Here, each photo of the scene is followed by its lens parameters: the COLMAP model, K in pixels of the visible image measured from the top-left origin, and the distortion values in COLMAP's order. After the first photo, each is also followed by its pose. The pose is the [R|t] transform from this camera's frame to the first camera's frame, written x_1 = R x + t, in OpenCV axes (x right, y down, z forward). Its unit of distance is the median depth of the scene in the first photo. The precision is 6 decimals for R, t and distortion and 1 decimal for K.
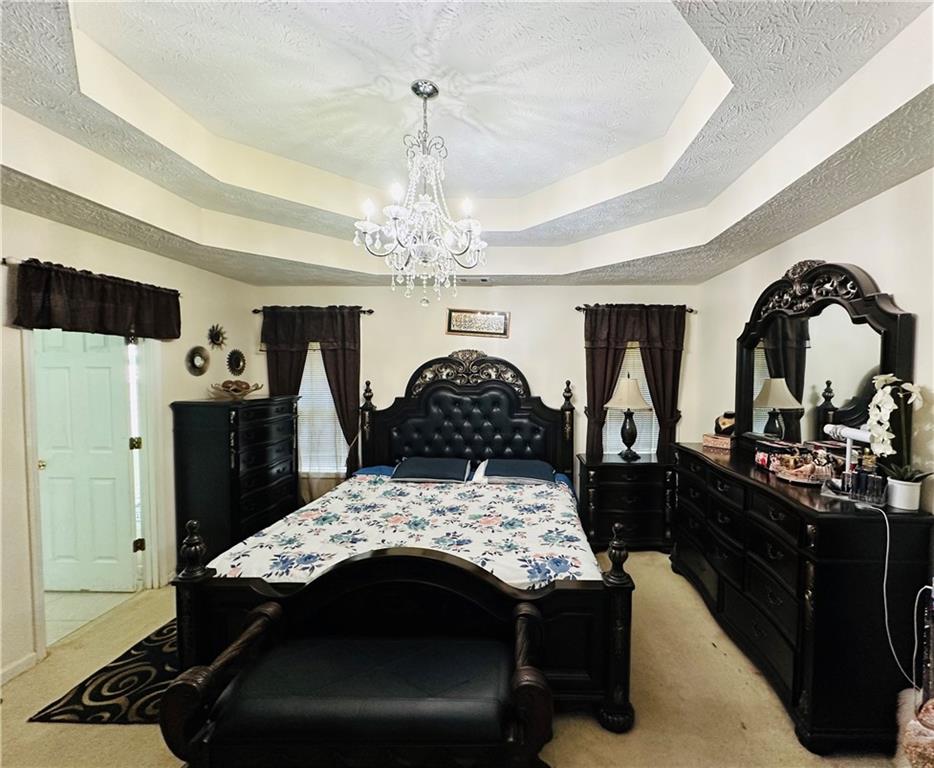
lens RADIAL K [[401.0, 0, 473.0], [0, 401.0, 387.4], [0, 0, 1]] dist [-0.000600, -0.000161]
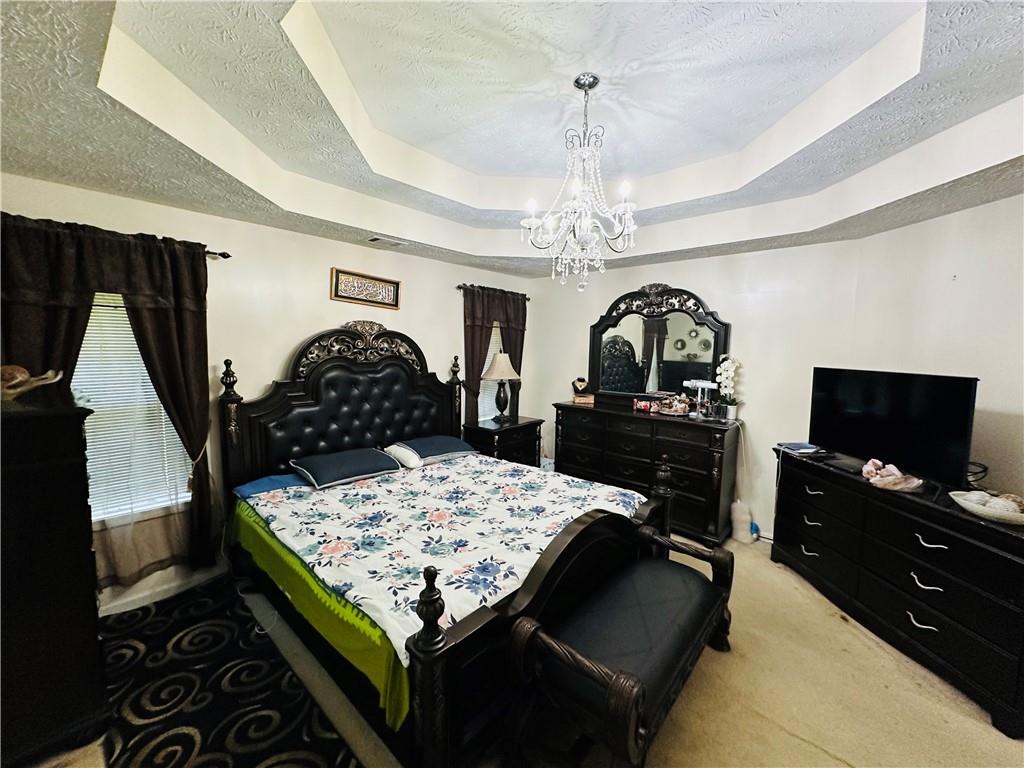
lens RADIAL K [[408.4, 0, 520.7], [0, 408.4, 384.1], [0, 0, 1]] dist [-0.005260, 0.002344]
pose [[0.654317, -0.063380, 0.753560, -0.464168], [0.015725, 0.997406, 0.070235, -0.015537], [-0.756057, -0.034106, 0.653617, 0.176331]]
